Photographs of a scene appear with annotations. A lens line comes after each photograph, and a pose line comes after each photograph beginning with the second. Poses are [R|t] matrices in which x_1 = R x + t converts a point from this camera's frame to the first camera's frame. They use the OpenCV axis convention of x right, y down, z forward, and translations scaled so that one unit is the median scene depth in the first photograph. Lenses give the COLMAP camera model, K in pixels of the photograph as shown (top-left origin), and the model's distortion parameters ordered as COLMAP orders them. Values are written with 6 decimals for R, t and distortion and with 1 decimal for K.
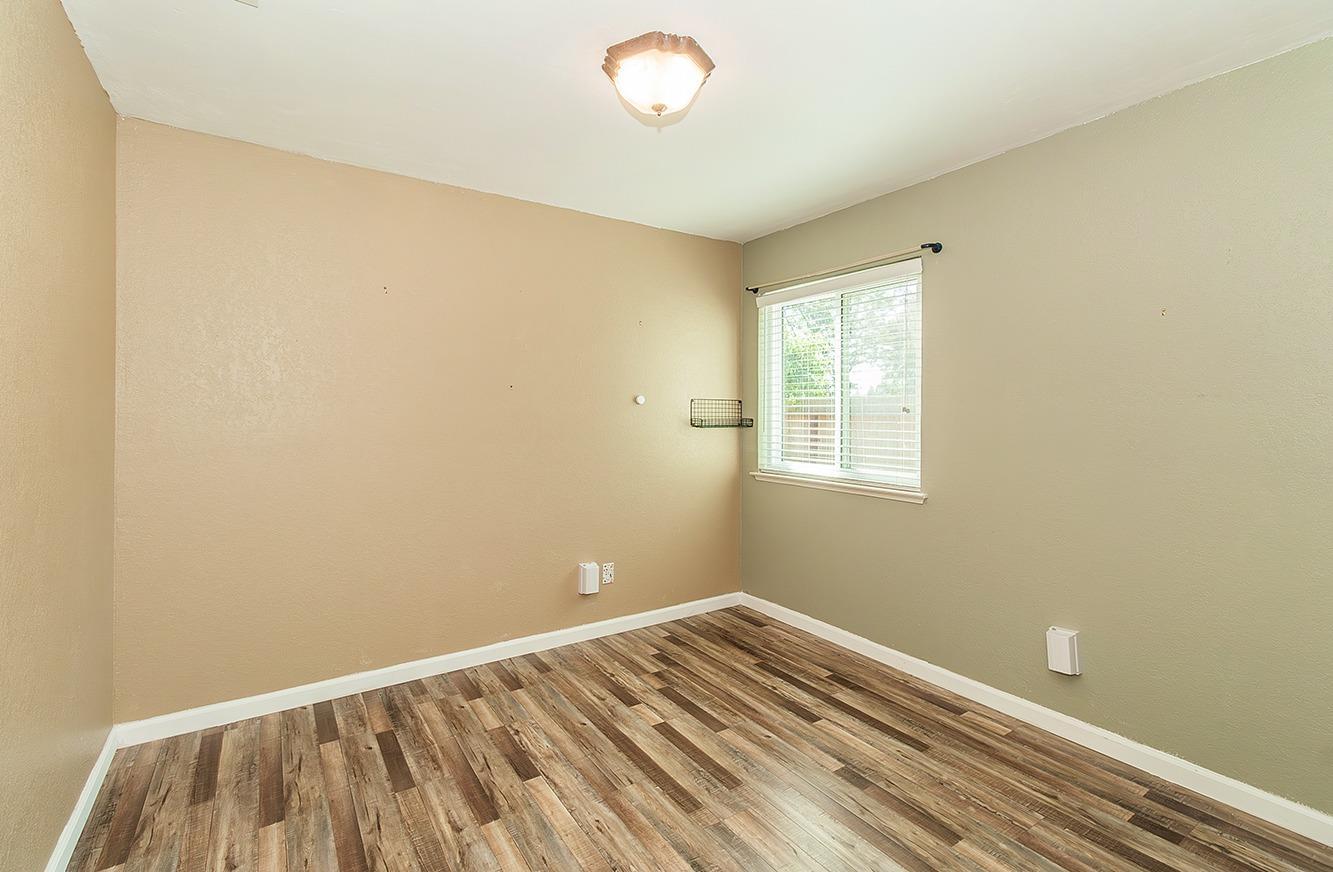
lens RADIAL K [[604.7, 0, 667.3], [0, 604.7, 433.4], [0, 0, 1]] dist [0.004642, -0.000210]
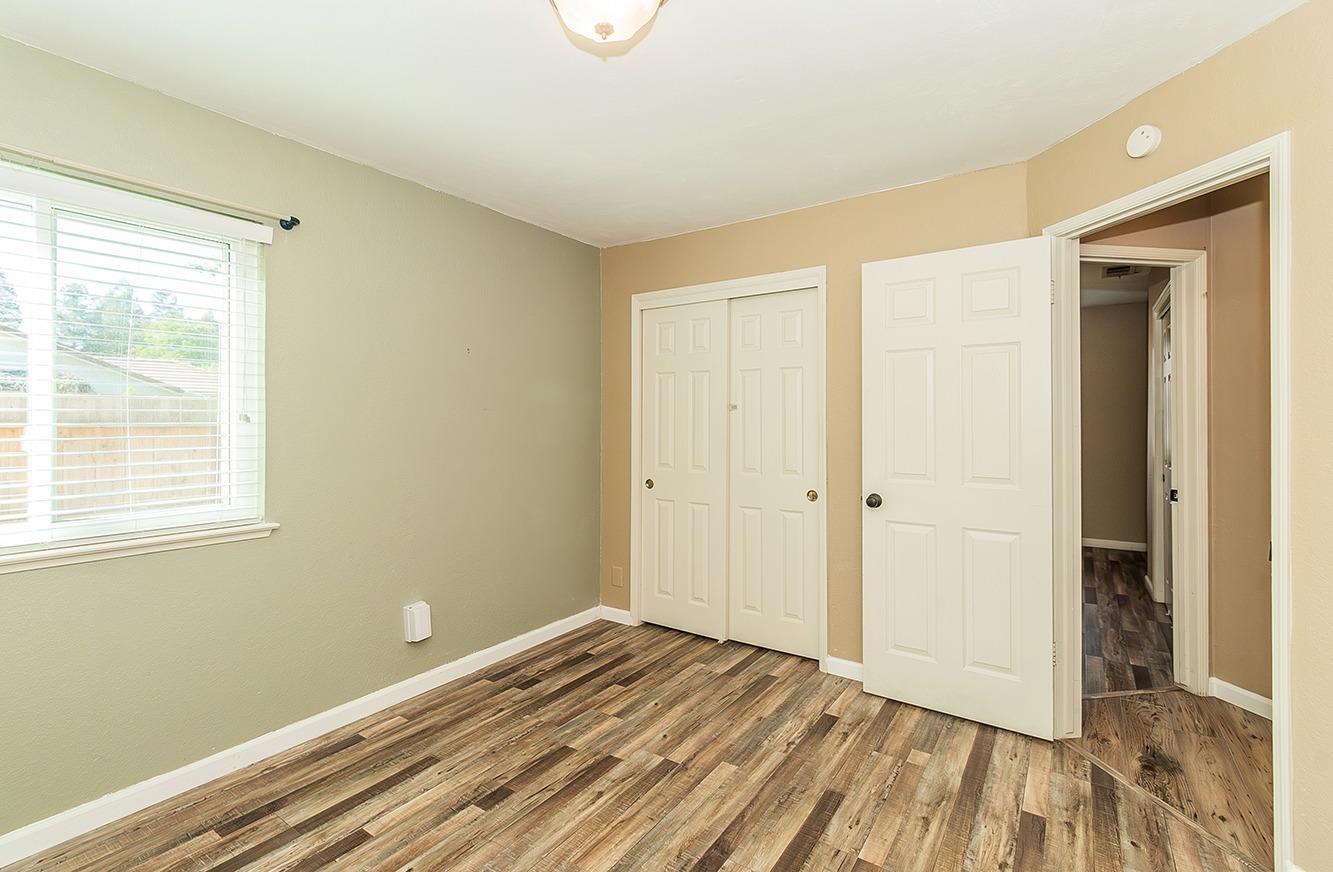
lens RADIAL K [[604.7, 0, 670.1], [0, 604.7, 412.5], [0, 0, 1]] dist [0.004642, -0.000210]
pose [[-0.381697, 0.003809, 0.924280, -0.611835], [0.025850, 0.999644, 0.006555, -0.044858], [-0.923926, 0.026395, -0.381660, 0.948588]]
